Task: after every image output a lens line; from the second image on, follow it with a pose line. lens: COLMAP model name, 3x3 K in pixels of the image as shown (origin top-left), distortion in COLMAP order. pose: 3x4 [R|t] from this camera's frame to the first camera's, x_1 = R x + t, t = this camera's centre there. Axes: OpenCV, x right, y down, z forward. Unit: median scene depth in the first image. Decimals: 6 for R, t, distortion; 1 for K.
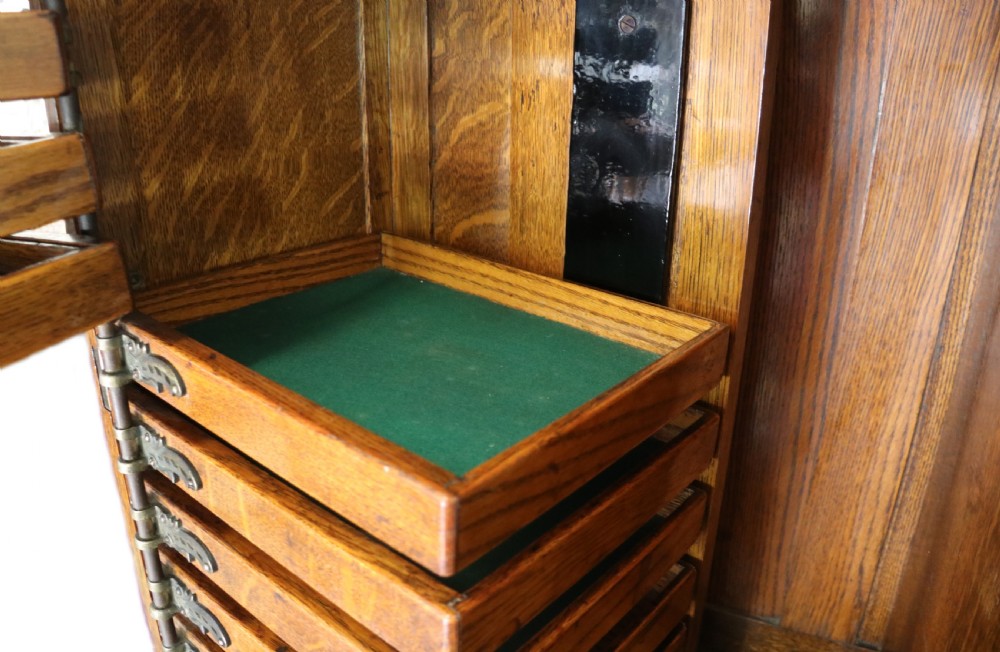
lens RADIAL K [[768.3, 0, 477.0], [0, 768.3, 321.1], [0, 0, 1]] dist [-0.188720, 0.115582]
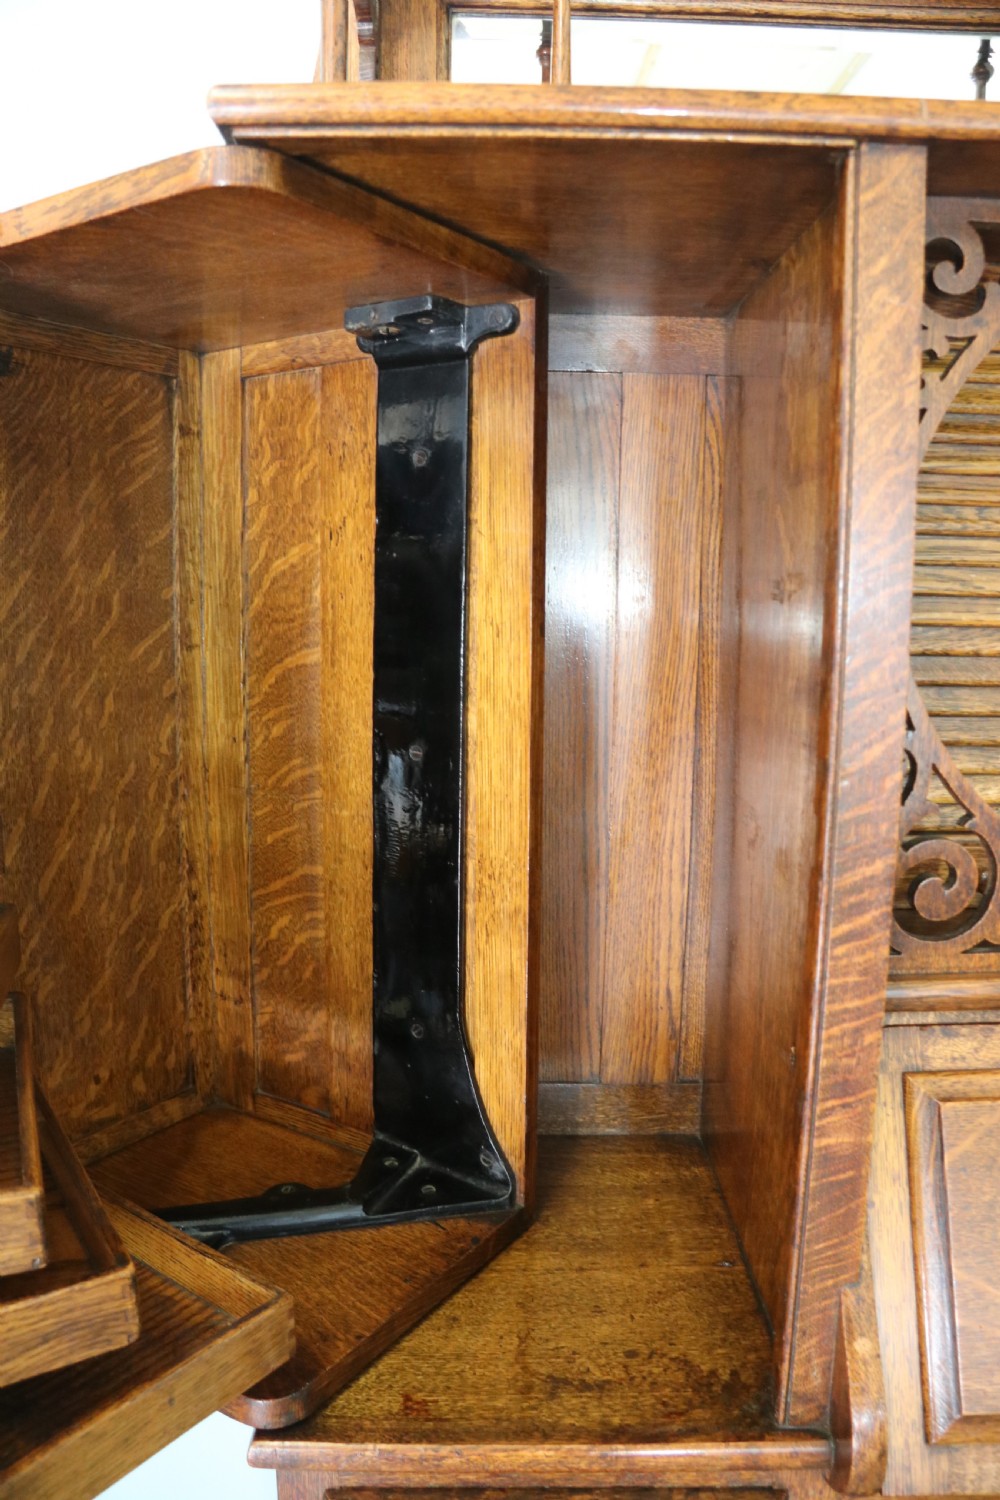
lens RADIAL K [[1123.7, 0, 492.8], [0, 1123.7, 746.5], [0, 0, 1]] dist [-0.186456, 0.115961]
pose [[0.987155, -0.012386, 0.159287, 0.030584], [0.049051, 0.972337, -0.228375, 0.342502], [-0.152052, 0.233255, 0.960454, -0.439267]]
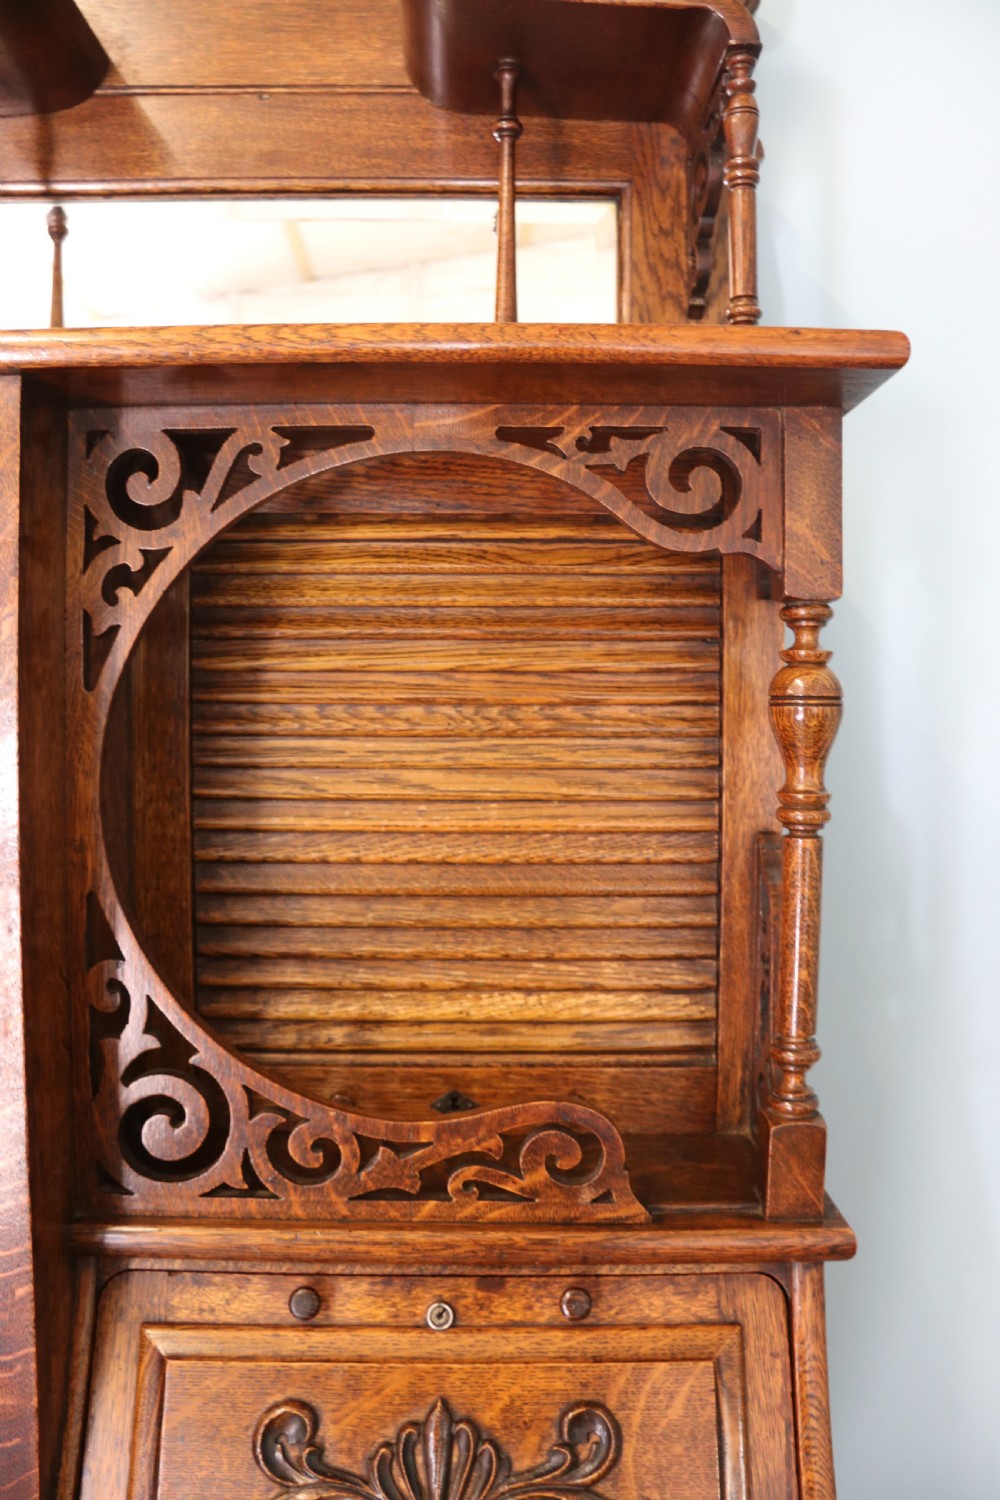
lens RADIAL K [[1187.0, 0, 491.2], [0, 1187.0, 745.7], [0, 0, 1]] dist [-0.170965, 0.128777]
pose [[0.987997, 0.001256, 0.154468, 0.793218], [0.049390, 0.944909, -0.323585, 0.280243], [-0.146365, 0.327331, 0.933505, -0.604479]]
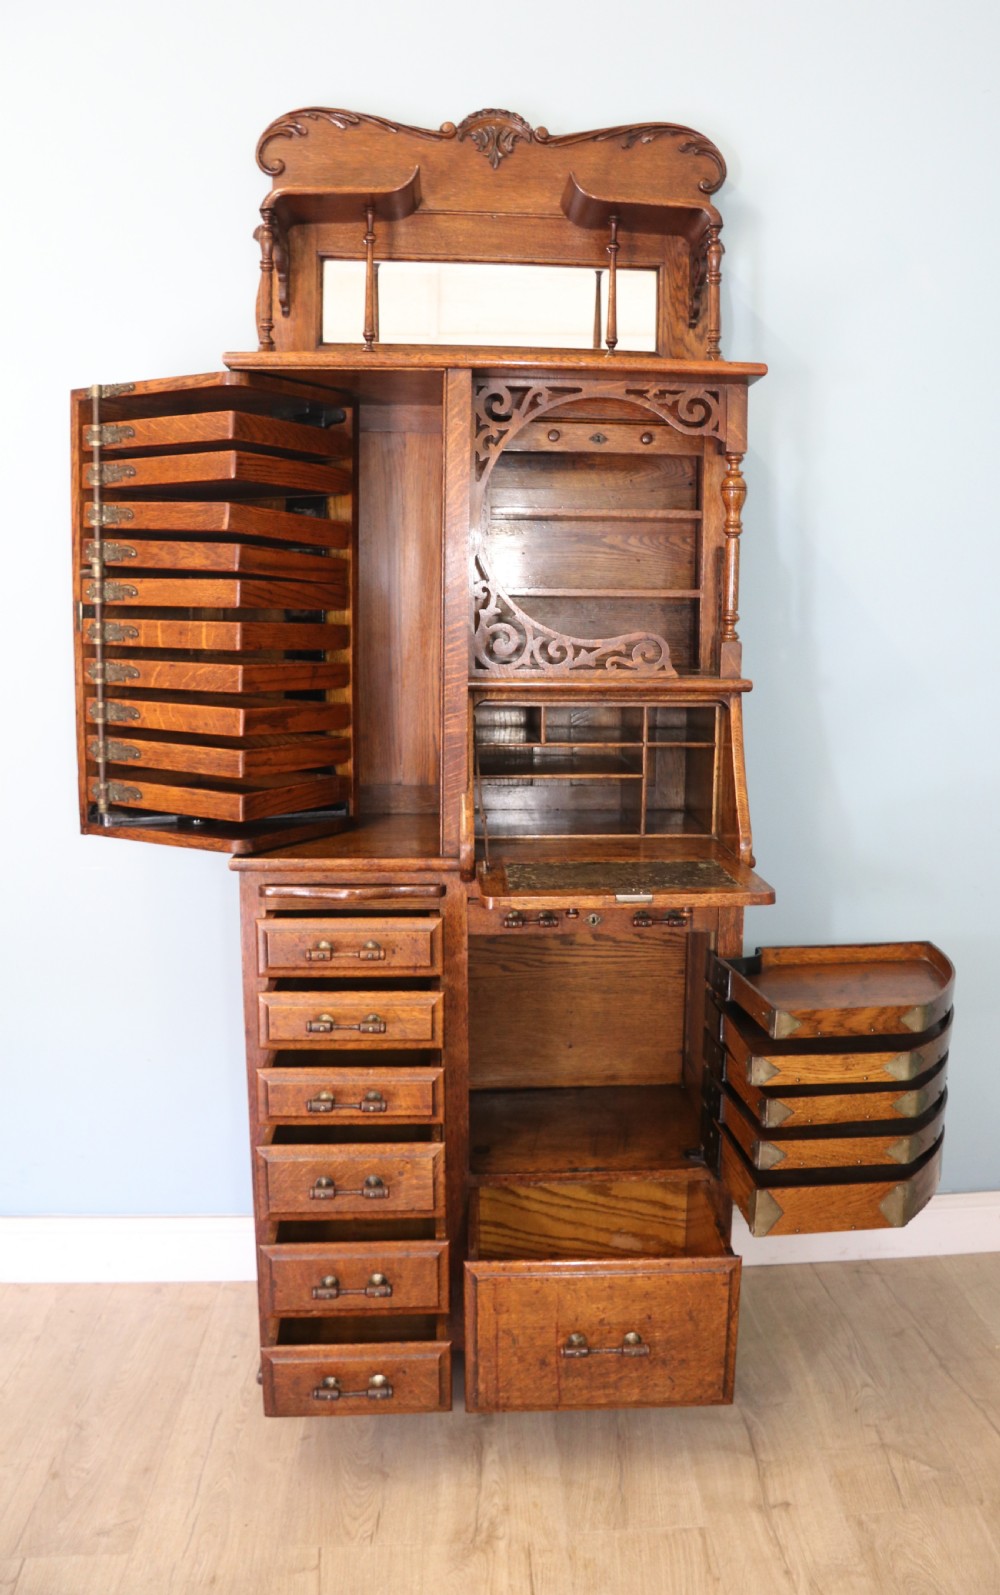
lens RADIAL K [[1253.0, 0, 542.1], [0, 1253.0, 749.6], [0, 0, 1]] dist [-0.190651, 0.115736]
pose [[0.973109, -0.015207, 0.229843, 0.004927], [0.071055, 0.968976, -0.236721, 1.298234], [-0.219112, 0.246687, 0.944000, -2.428802]]
